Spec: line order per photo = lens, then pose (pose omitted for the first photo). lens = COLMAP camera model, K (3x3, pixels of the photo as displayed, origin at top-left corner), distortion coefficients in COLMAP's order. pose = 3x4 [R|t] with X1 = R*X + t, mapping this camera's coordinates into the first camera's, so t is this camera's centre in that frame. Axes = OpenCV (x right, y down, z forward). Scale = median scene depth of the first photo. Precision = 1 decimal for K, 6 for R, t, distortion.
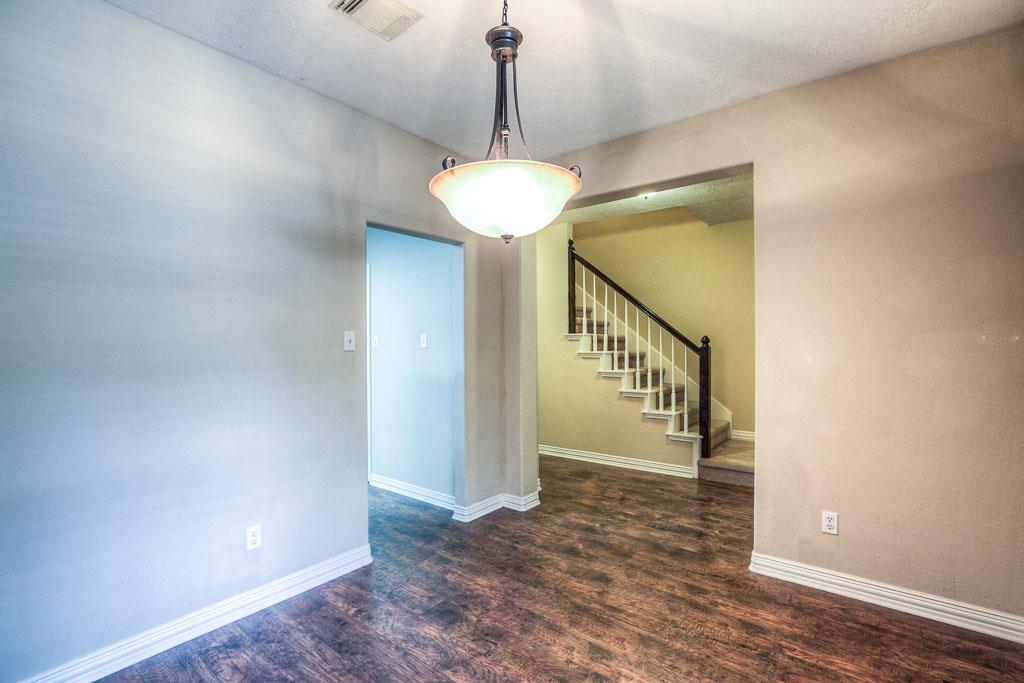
lens RADIAL K [[466.0, 0, 508.8], [0, 466.0, 343.1], [0, 0, 1]] dist [-0.046129, 0.013536]
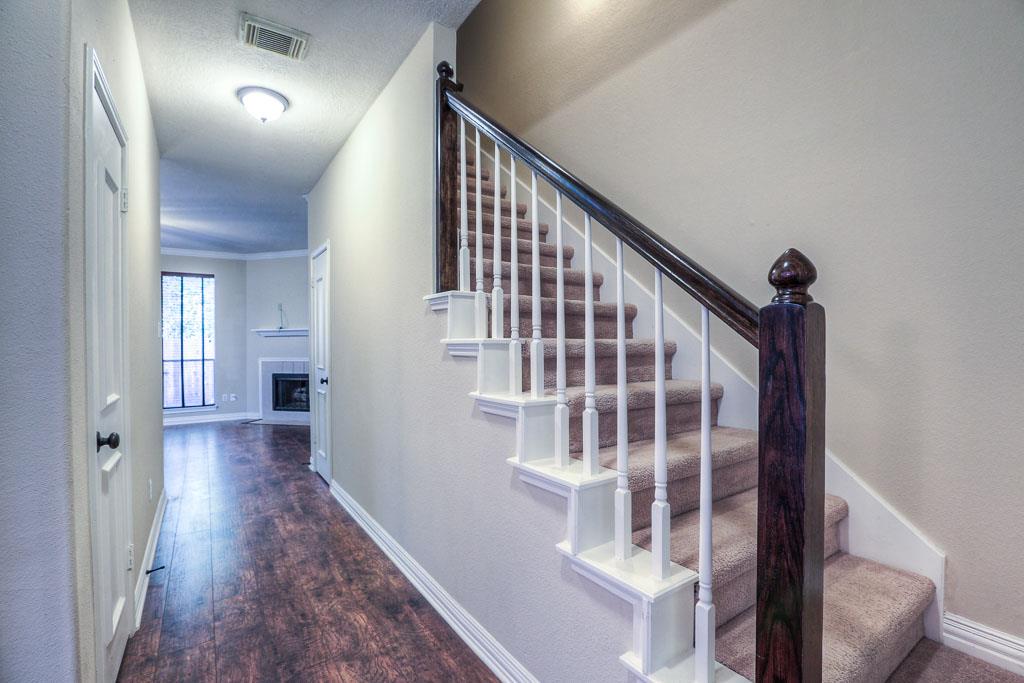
lens RADIAL K [[466.3, 0, 507.0], [0, 466.3, 341.6], [0, 0, 1]] dist [-0.031120, -0.000087]
pose [[0.951224, -0.005124, -0.308459, 0.369614], [0.005236, 0.999986, -0.000463, 0.023767], [0.308457, -0.001175, 0.951238, 0.769770]]
